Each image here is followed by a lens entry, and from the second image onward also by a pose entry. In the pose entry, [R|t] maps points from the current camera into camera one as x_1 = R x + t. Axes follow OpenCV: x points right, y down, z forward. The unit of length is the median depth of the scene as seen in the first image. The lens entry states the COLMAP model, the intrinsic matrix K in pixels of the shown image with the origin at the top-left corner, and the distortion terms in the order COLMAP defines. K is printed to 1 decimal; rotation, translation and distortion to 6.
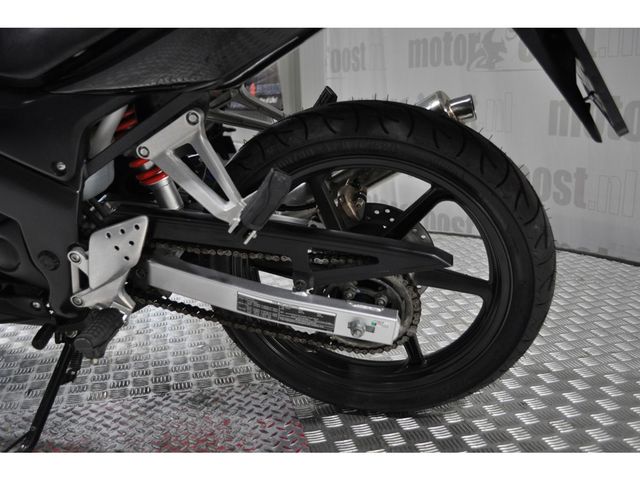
lens RADIAL K [[618.5, 0, 319.3], [0, 618.5, 240.5], [0, 0, 1]] dist [-0.004780, 0.000000]
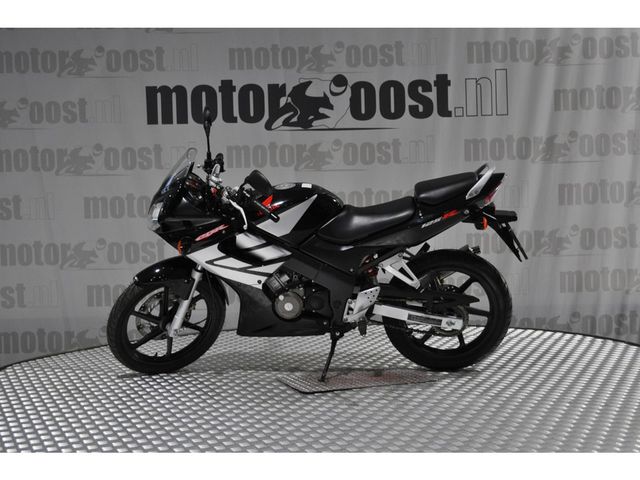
lens RADIAL K [[972.7, 0, 320.9], [0, 972.7, 239.7], [0, 0, 1]] dist [-0.010762, 0.000000]
pose [[0.988560, 0.008313, 0.150599, -1.222953], [0.017347, 0.985588, -0.168270, 0.503886], [-0.149827, 0.168958, 0.974169, -3.445809]]
